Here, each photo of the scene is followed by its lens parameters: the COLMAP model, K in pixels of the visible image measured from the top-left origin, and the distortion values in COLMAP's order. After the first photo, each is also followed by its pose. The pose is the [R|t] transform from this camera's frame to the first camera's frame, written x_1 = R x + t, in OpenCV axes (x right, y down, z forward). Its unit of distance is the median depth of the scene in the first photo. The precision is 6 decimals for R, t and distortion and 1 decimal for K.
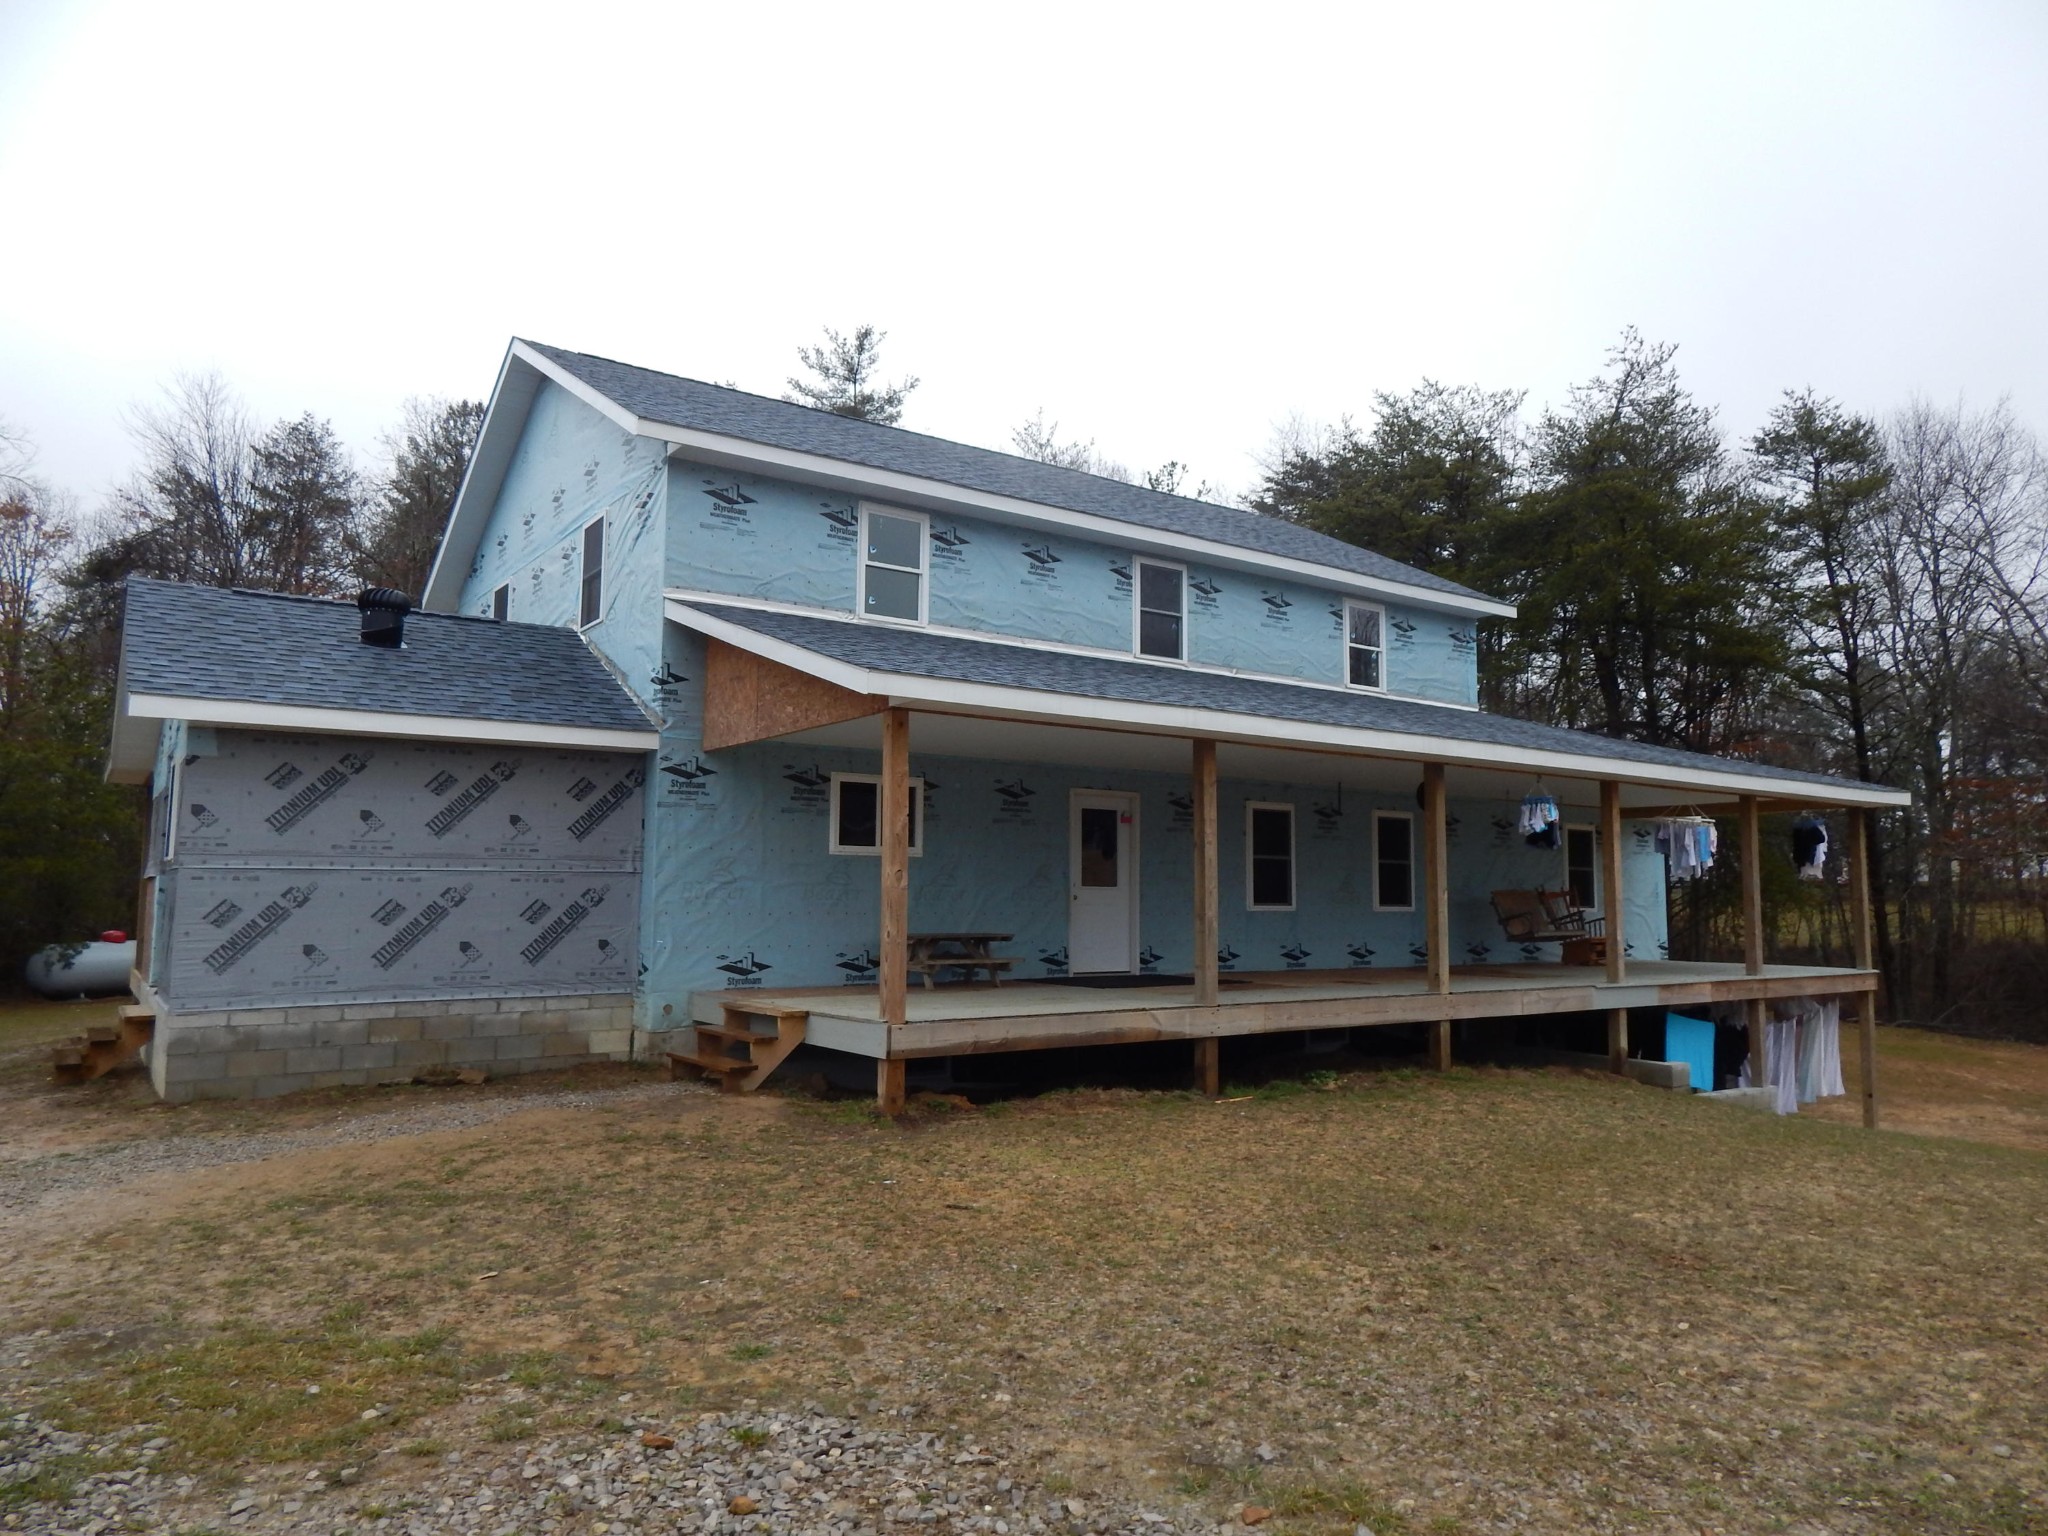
lens RADIAL K [[1343.4, 0, 1031.0], [0, 1343.4, 770.0], [0, 0, 1]] dist [0.001066, -0.003367]
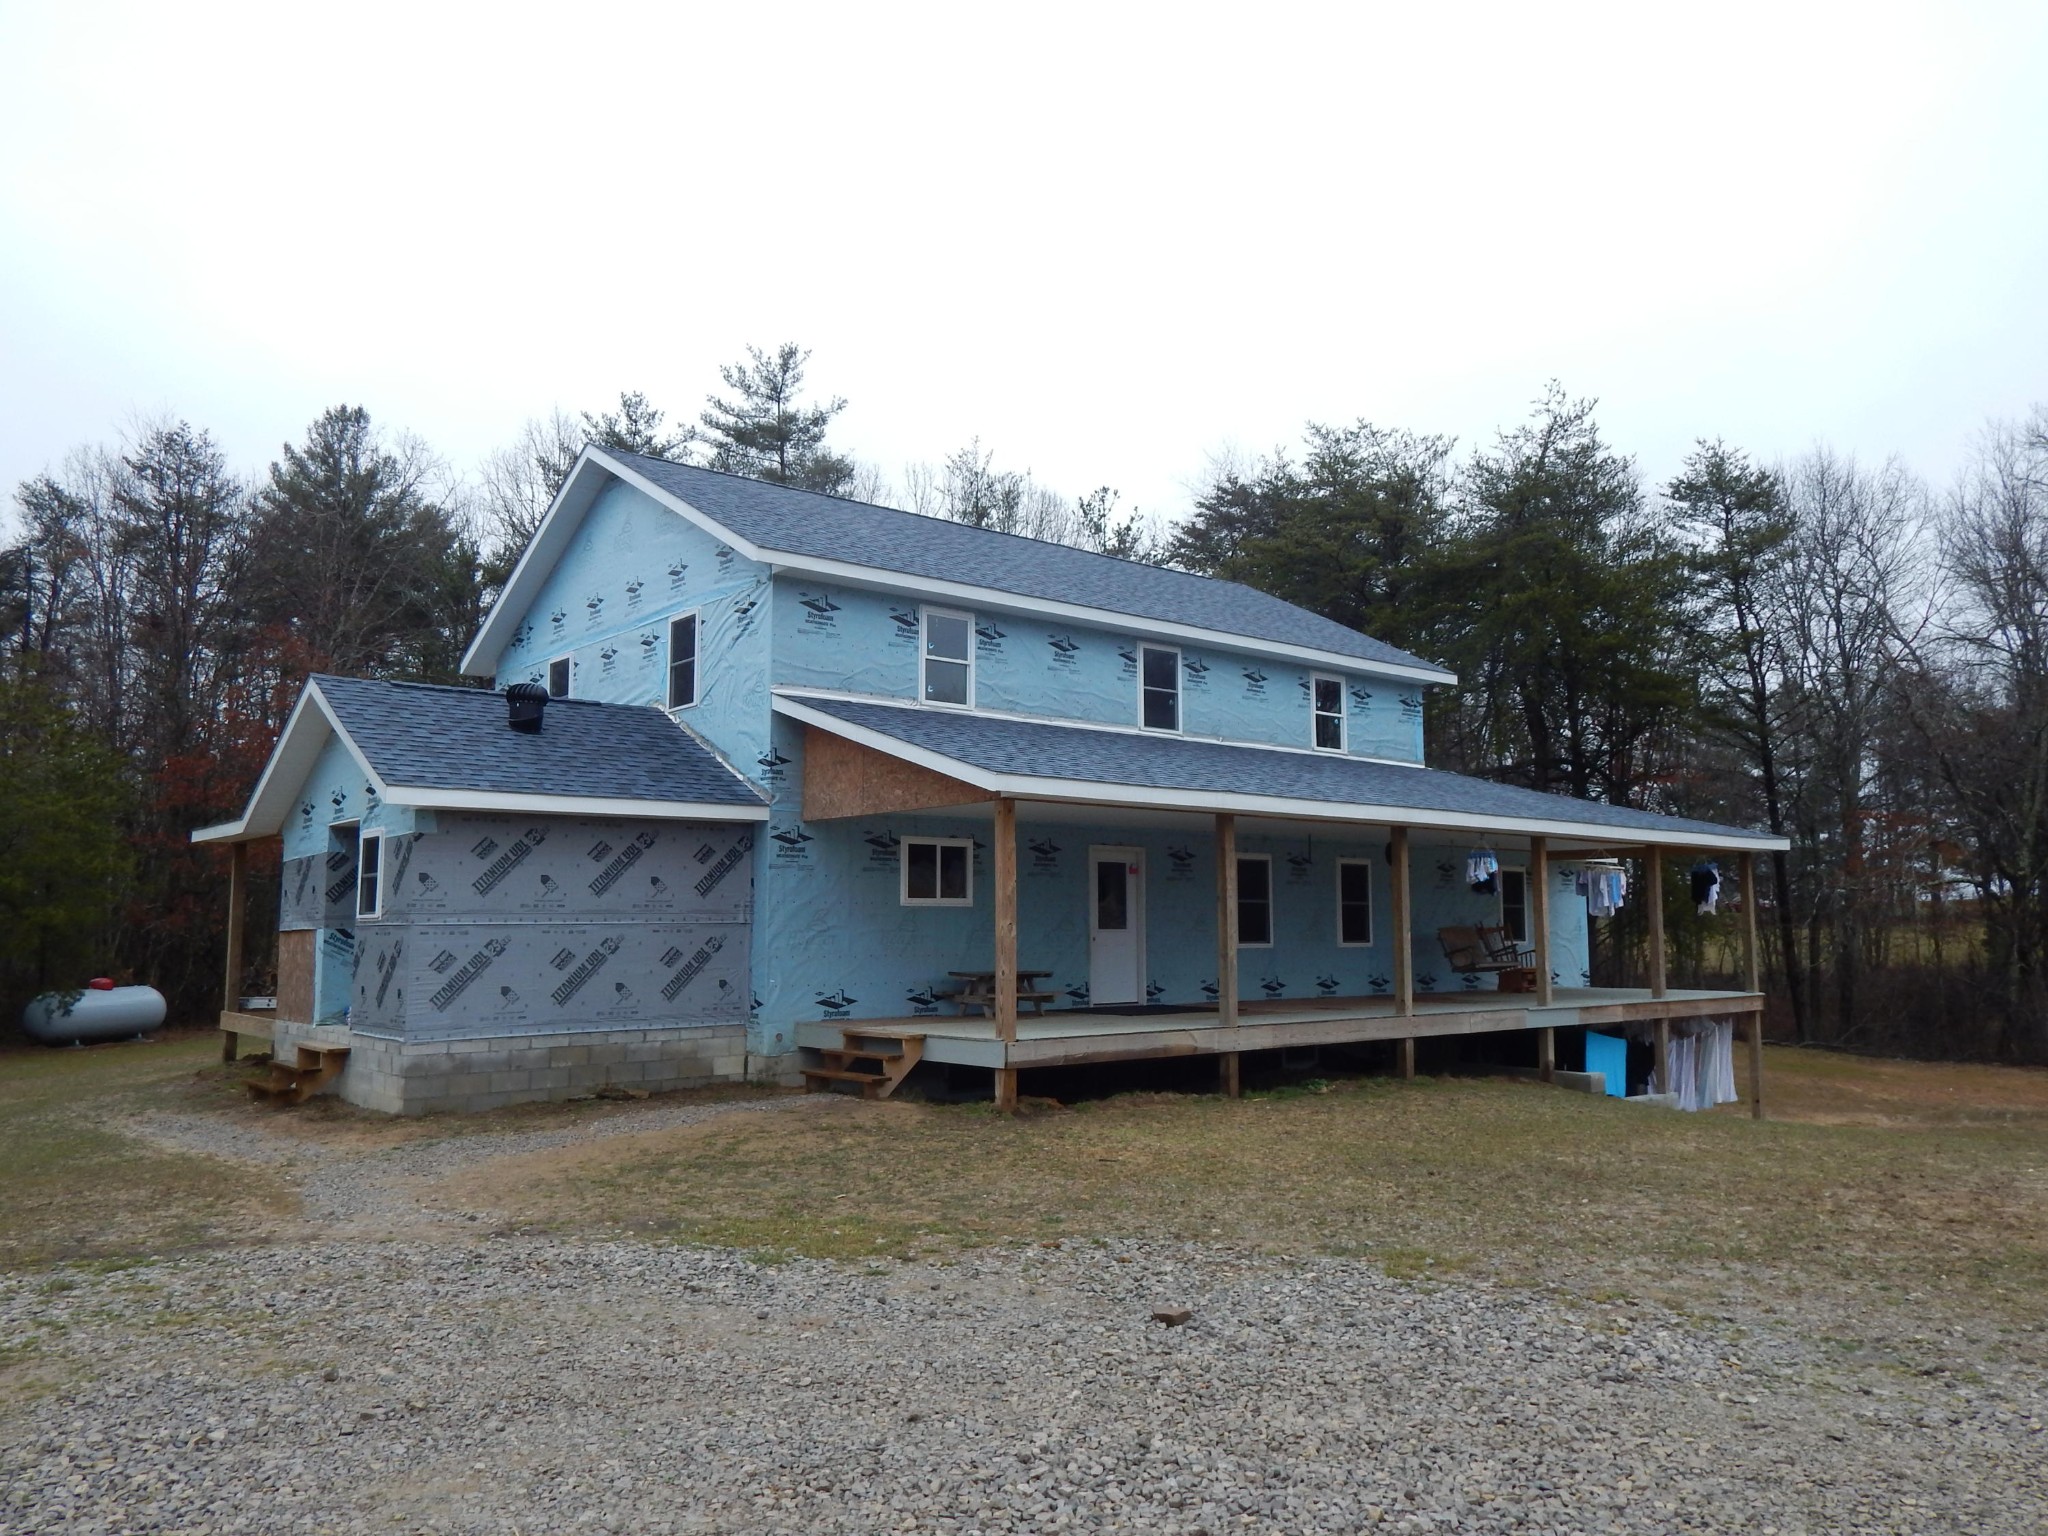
lens RADIAL K [[1498.0, 0, 1024.0], [0, 1498.0, 768.0], [0, 0, 1]] dist [-0.013583, 0.002806]
pose [[0.997068, -0.001329, 0.076503, -0.123623], [0.002248, 0.999926, -0.011933, -0.036952], [-0.076482, 0.012070, 0.996998, -0.282849]]
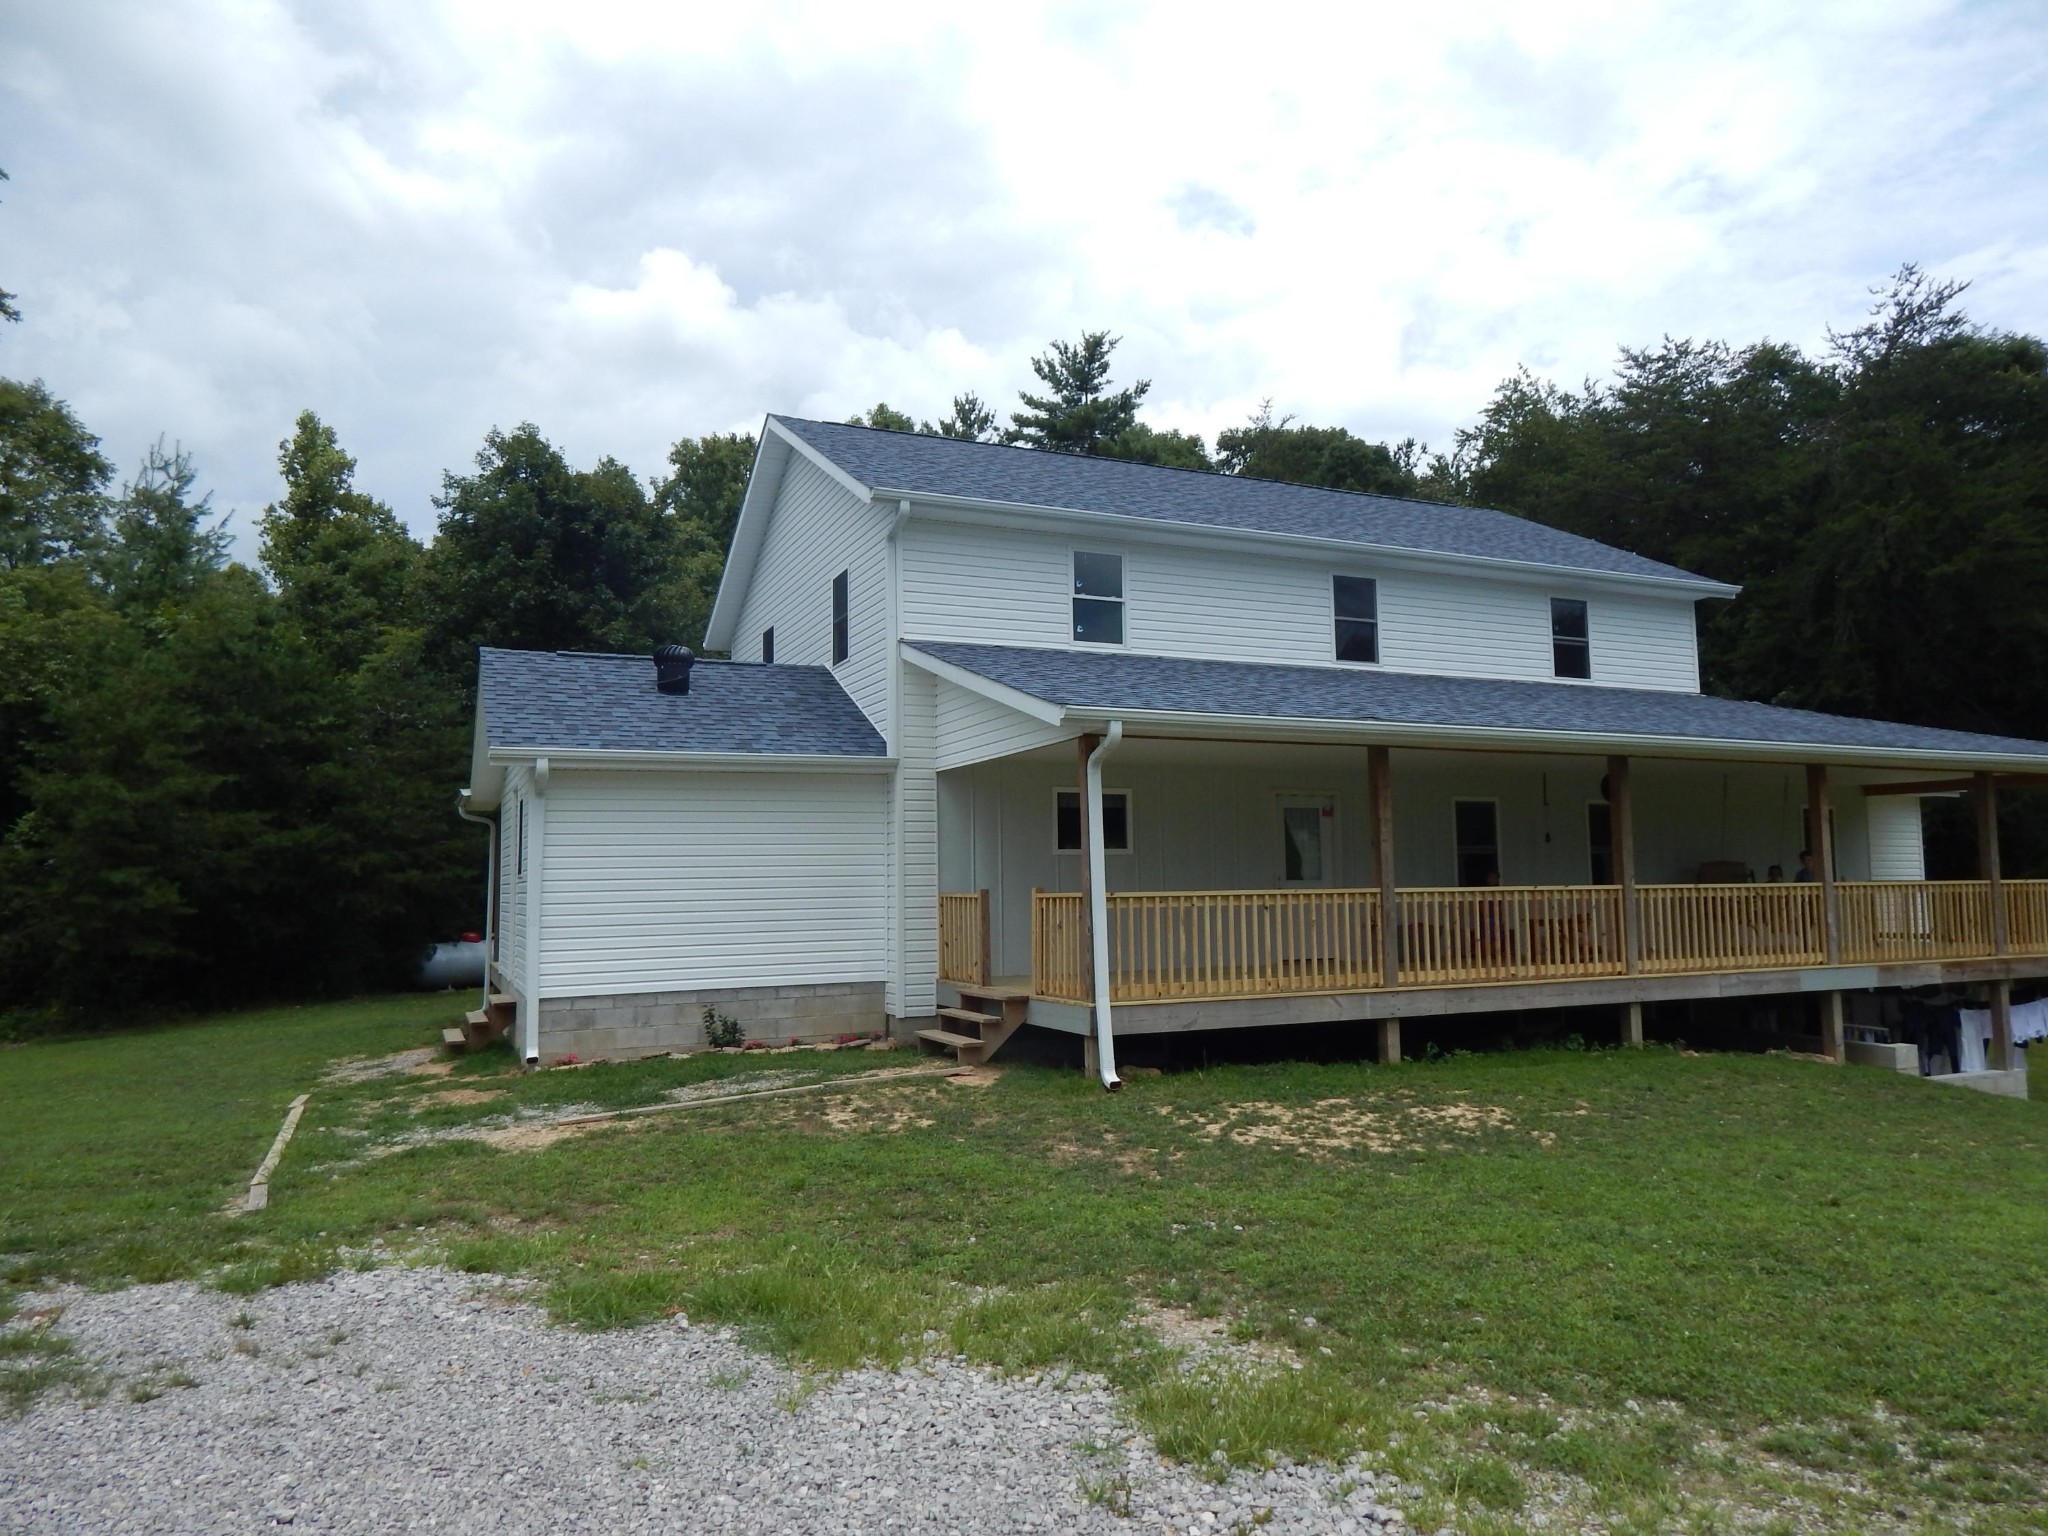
lens RADIAL K [[1343.4, 0, 1031.0], [0, 1343.4, 770.0], [0, 0, 1]] dist [0.001066, -0.003367]
pose [[0.980803, -0.036797, -0.191499, 0.046124], [0.038670, 0.999234, 0.006049, -0.015756], [0.191129, -0.013338, 0.981474, -0.094808]]
